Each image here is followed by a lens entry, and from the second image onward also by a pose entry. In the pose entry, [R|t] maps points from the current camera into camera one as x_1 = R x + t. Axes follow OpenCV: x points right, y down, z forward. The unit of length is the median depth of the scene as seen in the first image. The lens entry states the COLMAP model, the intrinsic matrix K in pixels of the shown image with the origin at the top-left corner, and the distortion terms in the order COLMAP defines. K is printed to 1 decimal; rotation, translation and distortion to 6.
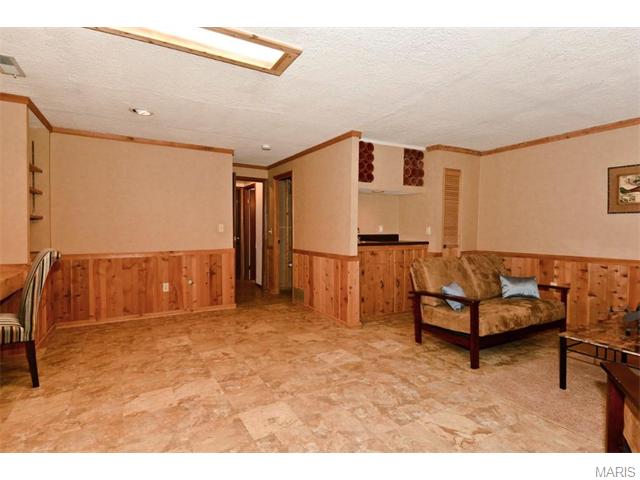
lens RADIAL K [[340.3, 0, 319.9], [0, 340.3, 235.5], [0, 0, 1]] dist [0.042510, 0.000075]
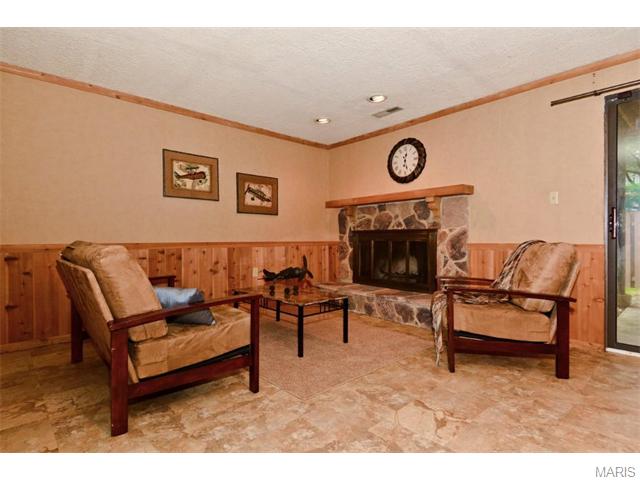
lens RADIAL K [[340.3, 0, 319.3], [0, 340.3, 242.1], [0, 0, 1]] dist [0.042510, 0.000075]
pose [[-0.221726, -0.020636, 0.974891, -0.254656], [0.024044, 0.999356, 0.026622, 0.060672], [-0.974812, 0.029343, -0.221087, 0.985527]]
